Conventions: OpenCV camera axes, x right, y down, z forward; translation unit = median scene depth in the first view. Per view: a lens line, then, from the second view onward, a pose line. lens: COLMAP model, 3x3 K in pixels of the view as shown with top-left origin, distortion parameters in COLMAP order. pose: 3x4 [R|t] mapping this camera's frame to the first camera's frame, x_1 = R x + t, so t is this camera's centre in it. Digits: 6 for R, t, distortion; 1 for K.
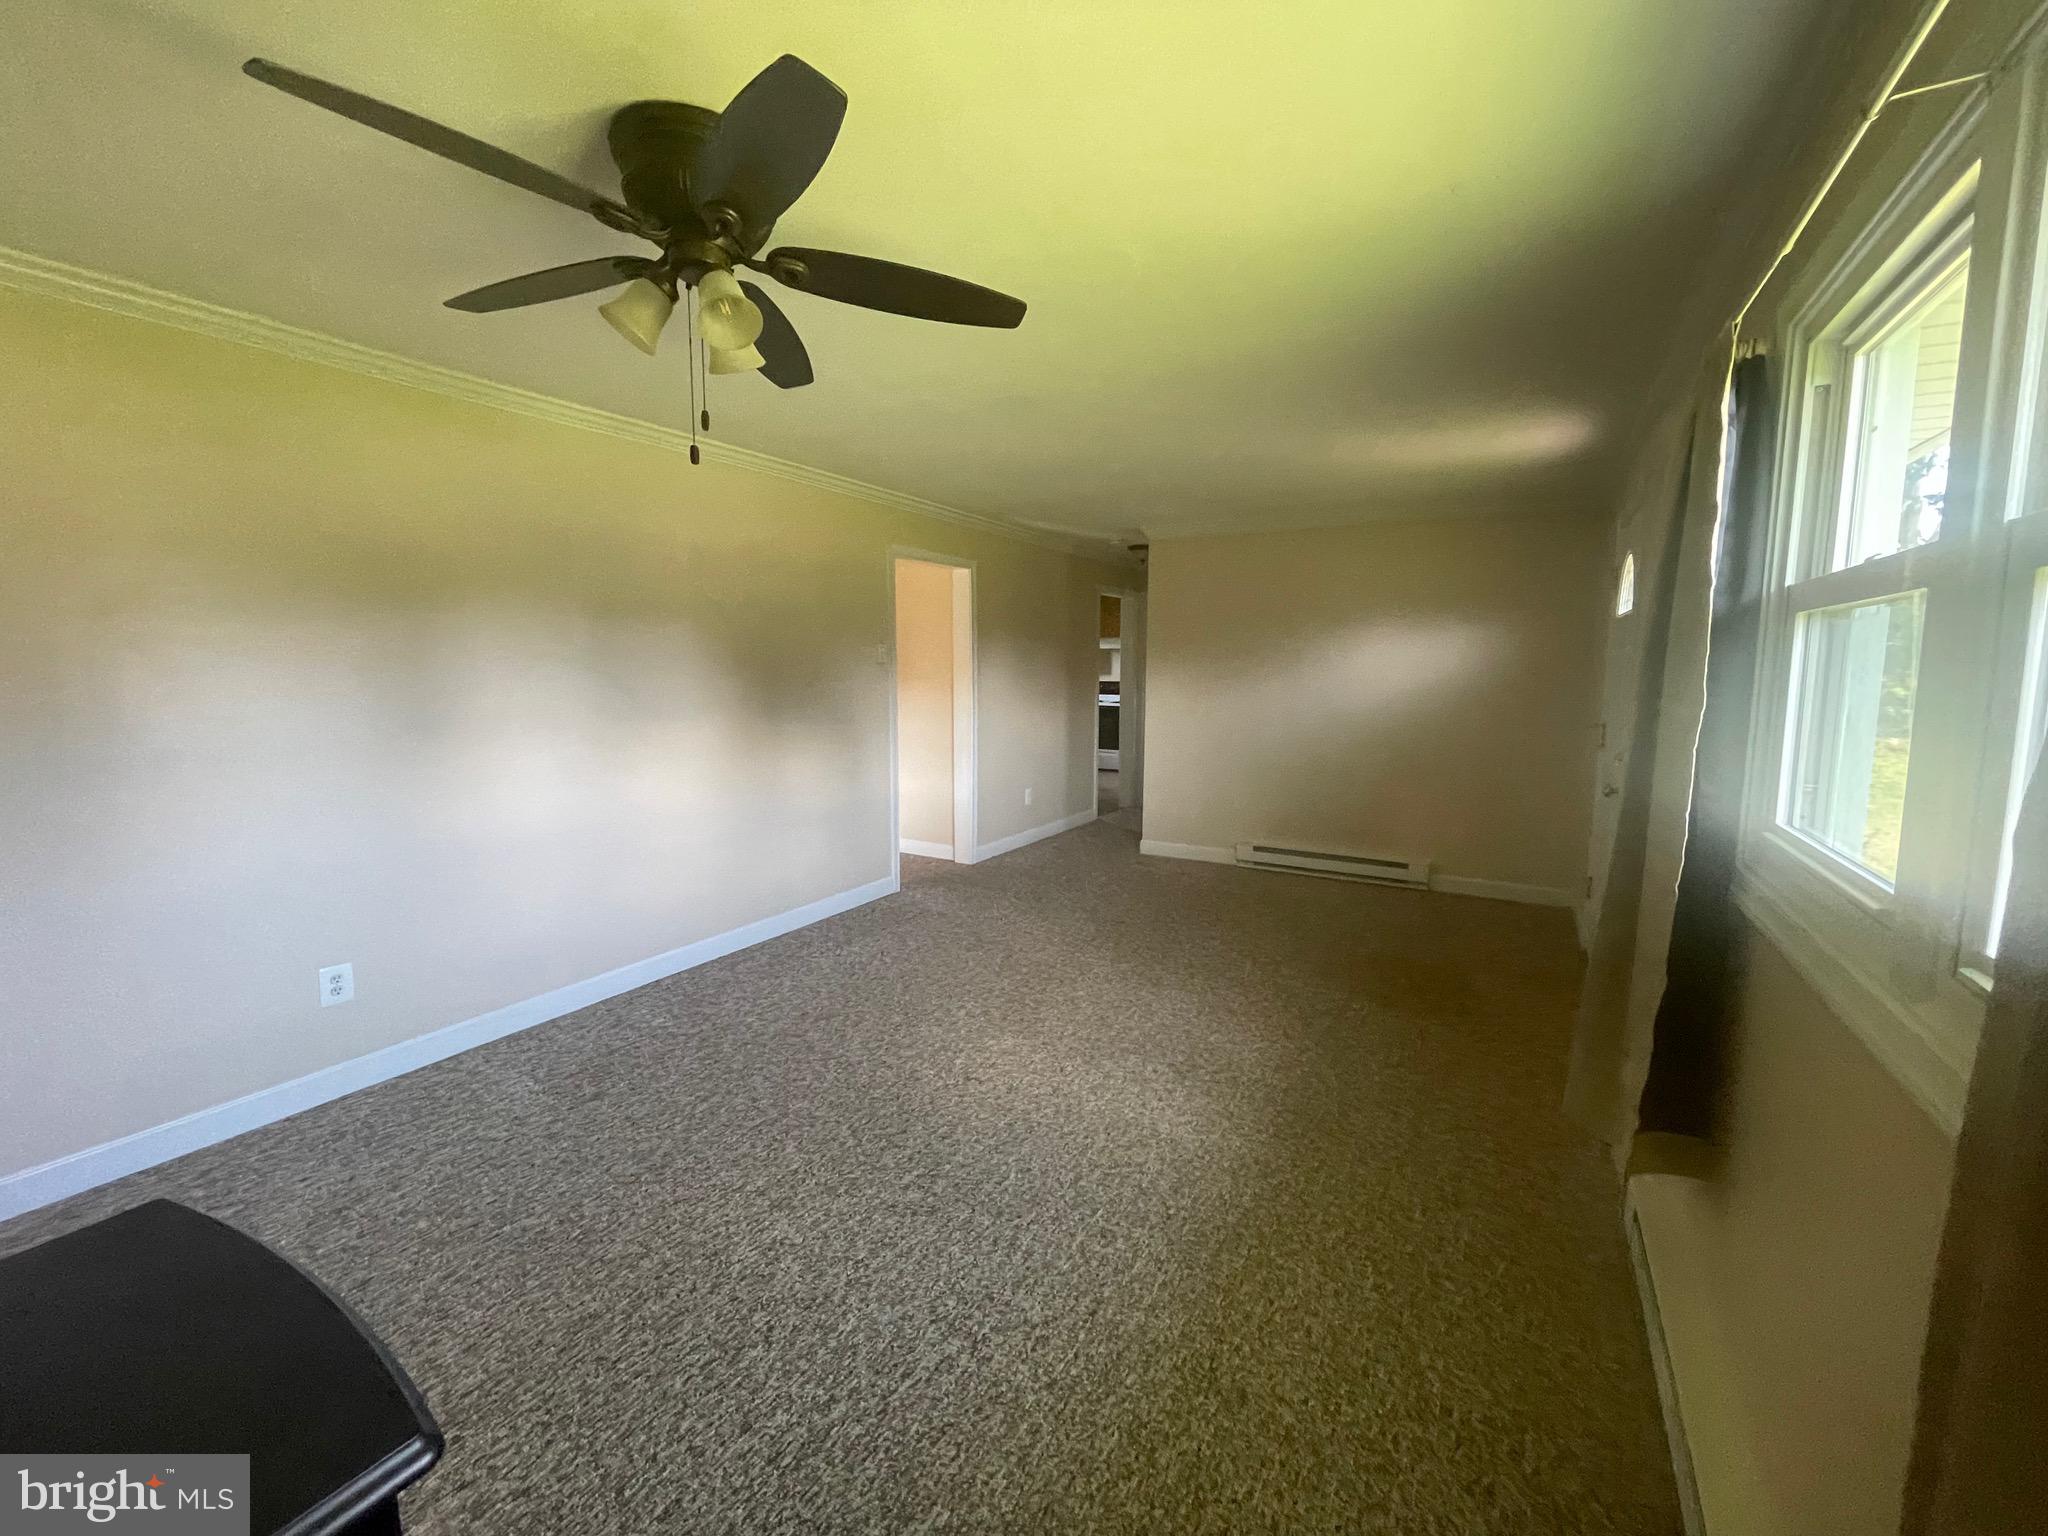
lens RADIAL K [[831.5, 0, 1026.7], [0, 831.5, 763.1], [0, 0, 1]] dist [0.002806, 0.000190]
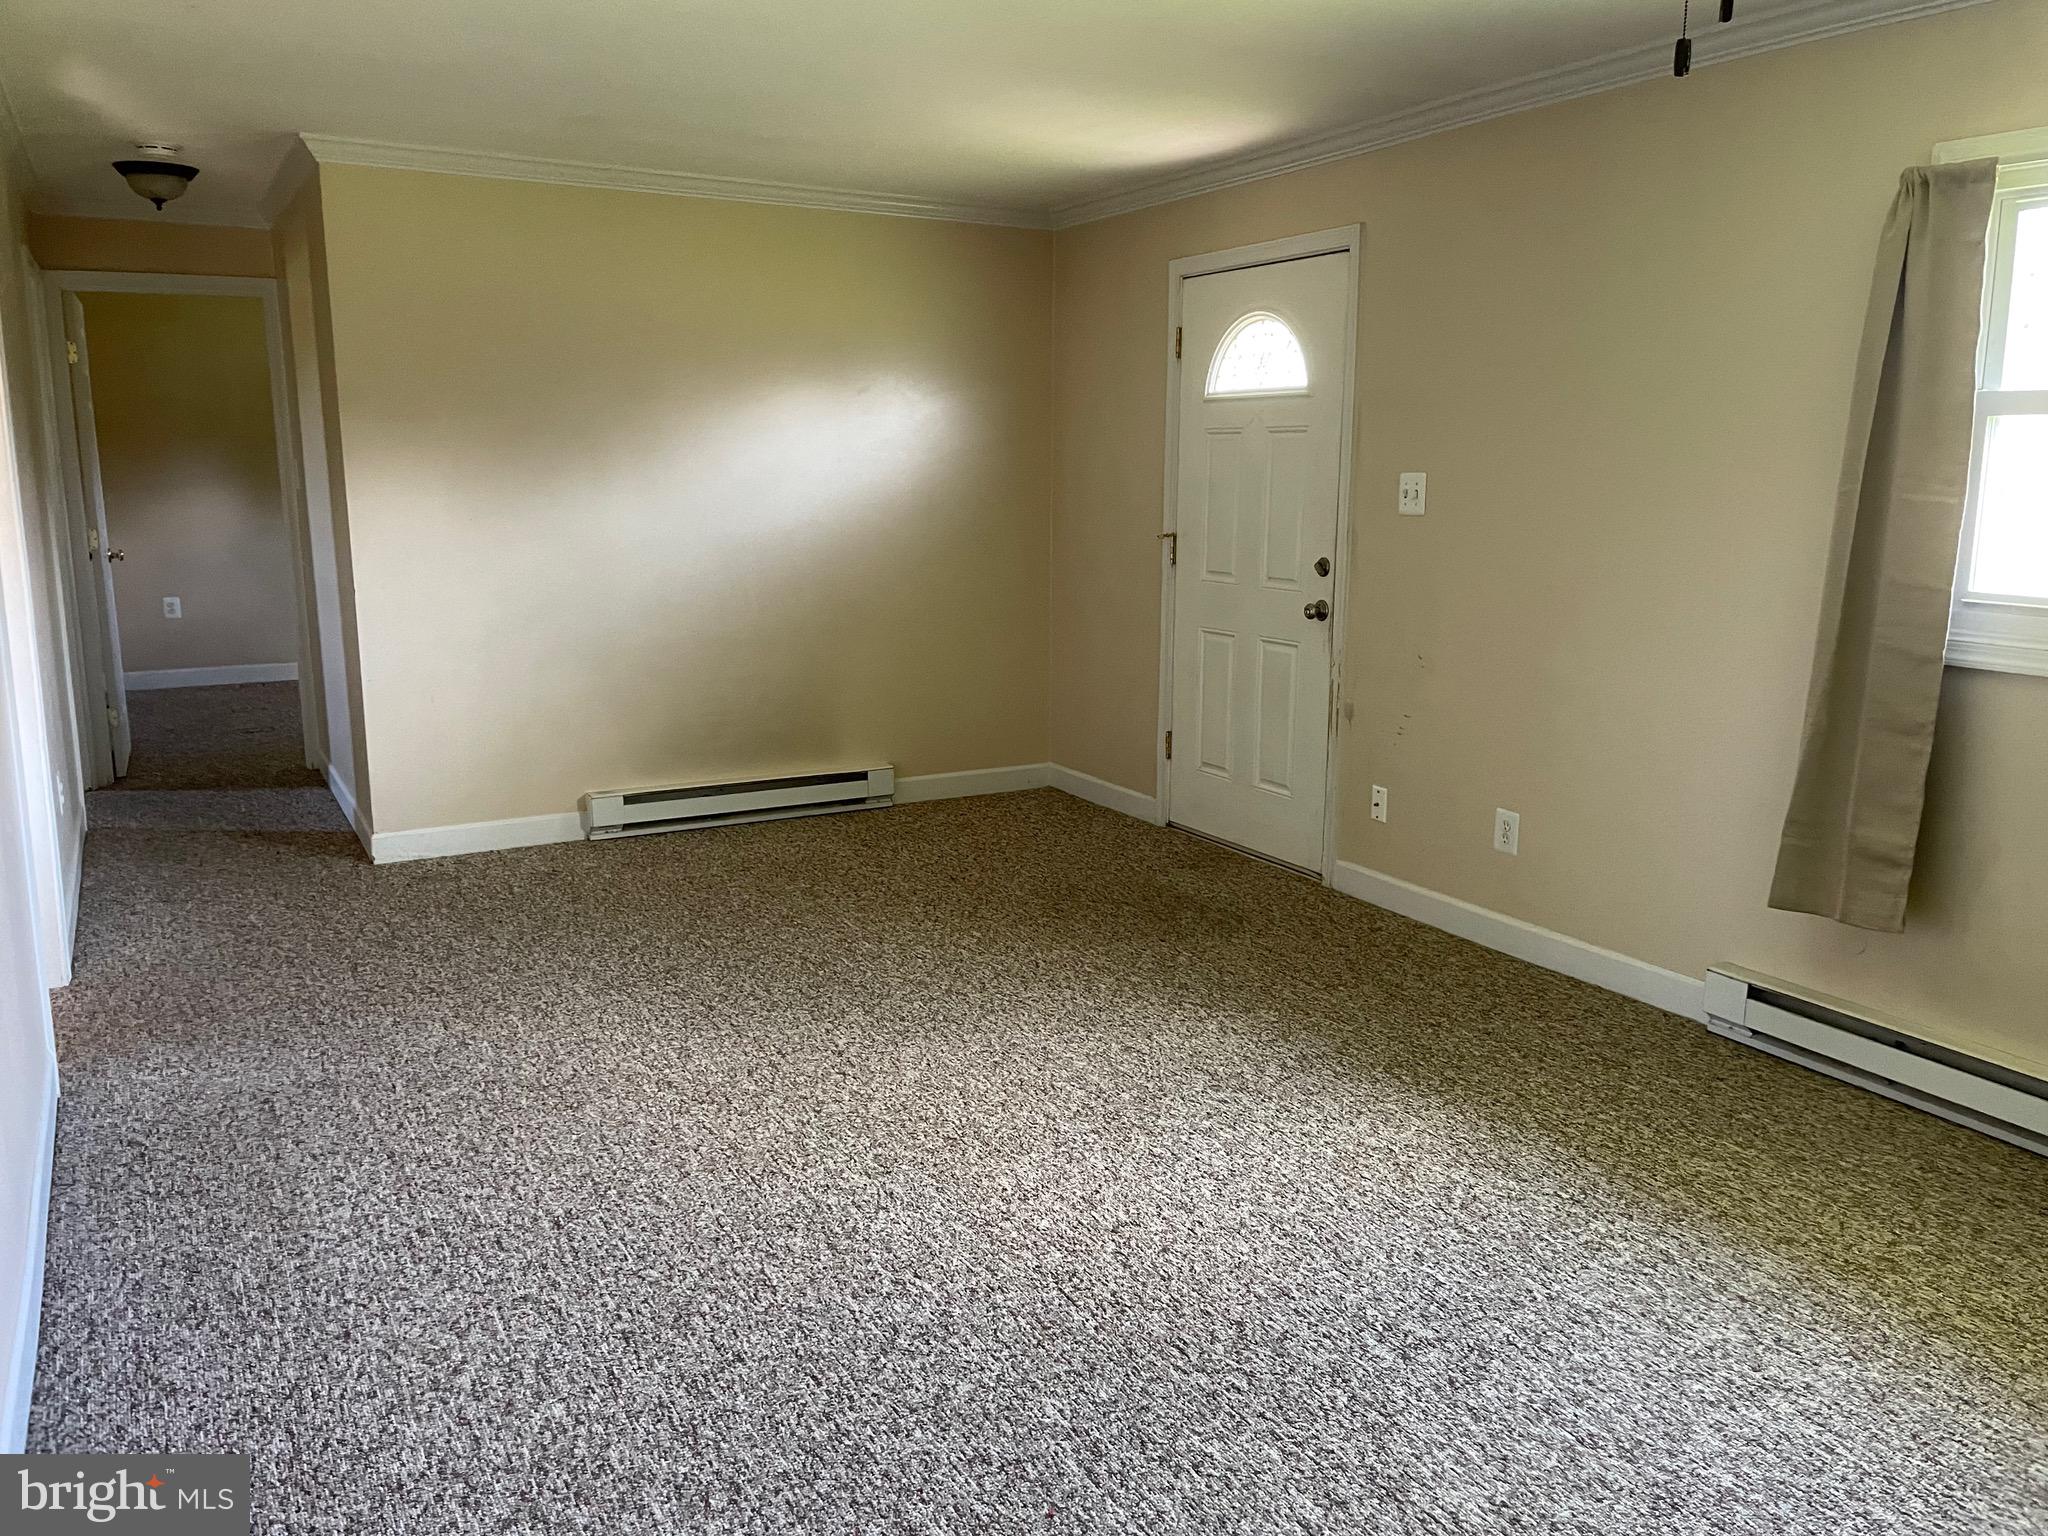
lens RADIAL K [[1556.2, 0, 1040.5], [0, 1556.2, 759.1], [0, 0, 1]] dist [0.054283, -0.040658]
pose [[0.496111, -0.167333, 0.851982, -0.726589], [0.098160, 0.985772, 0.136451, -0.056816], [-0.862692, 0.015935, 0.505478, 0.408469]]
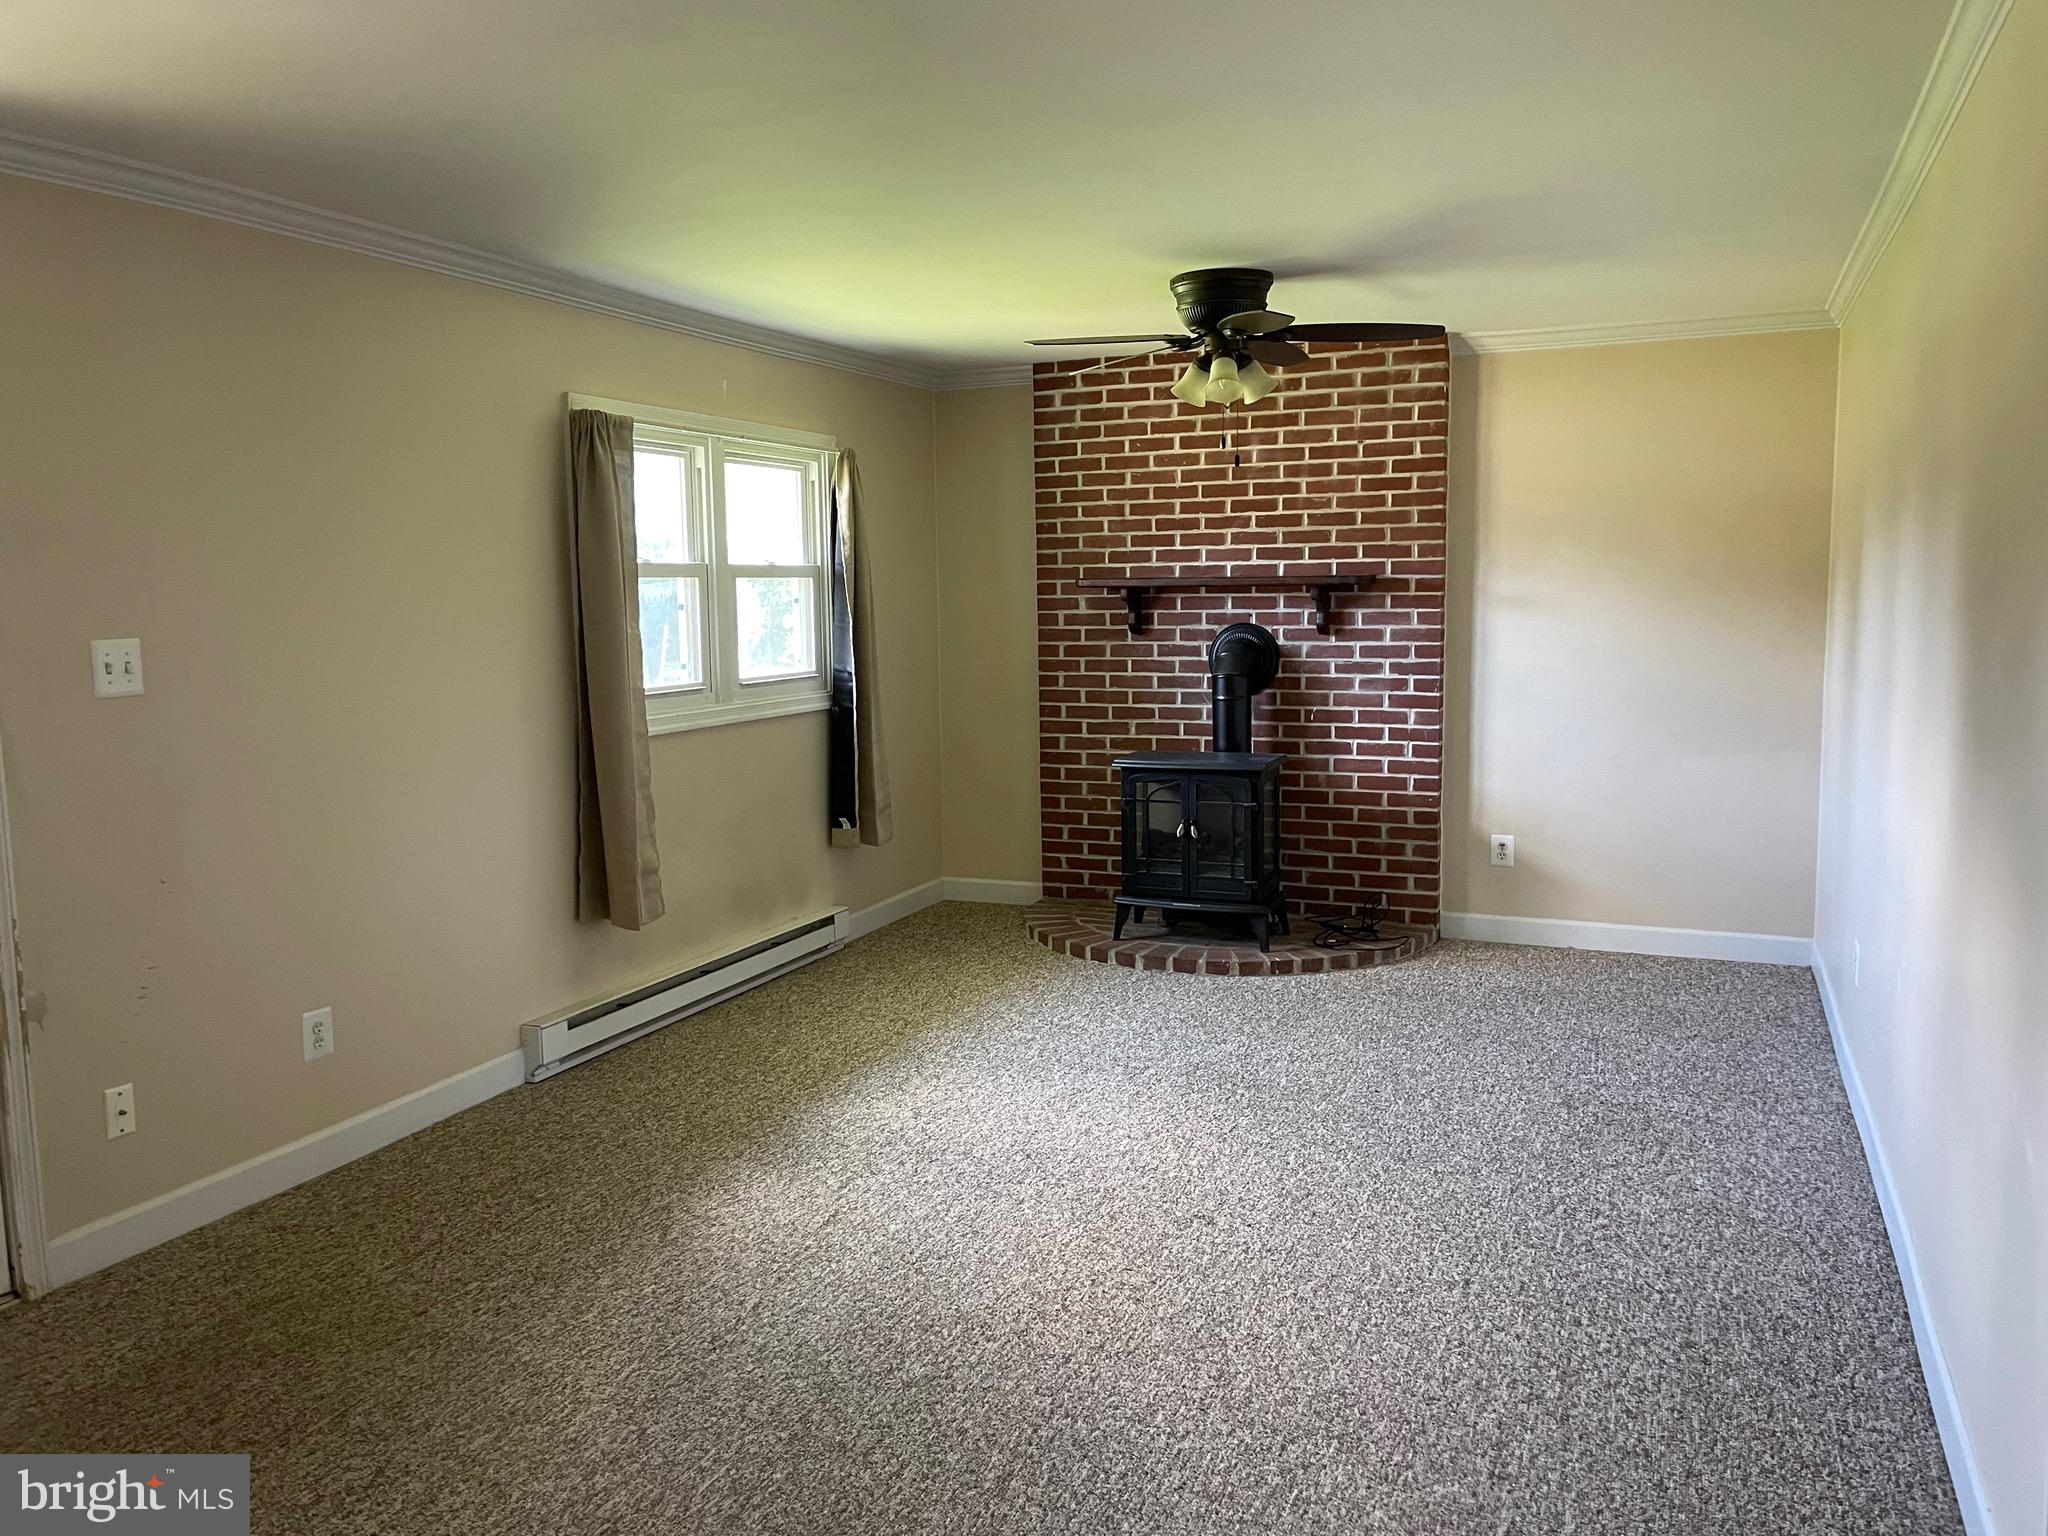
lens RADIAL K [[1556.2, 0, 1044.3], [0, 1556.2, 765.8], [0, 0, 1]] dist [0.054283, -0.040658]
pose [[-0.990259, 0.029996, -0.135970, 0.166751], [-0.002459, 0.972601, 0.232468, -0.233891], [0.139218, 0.230538, -0.963053, 1.823320]]
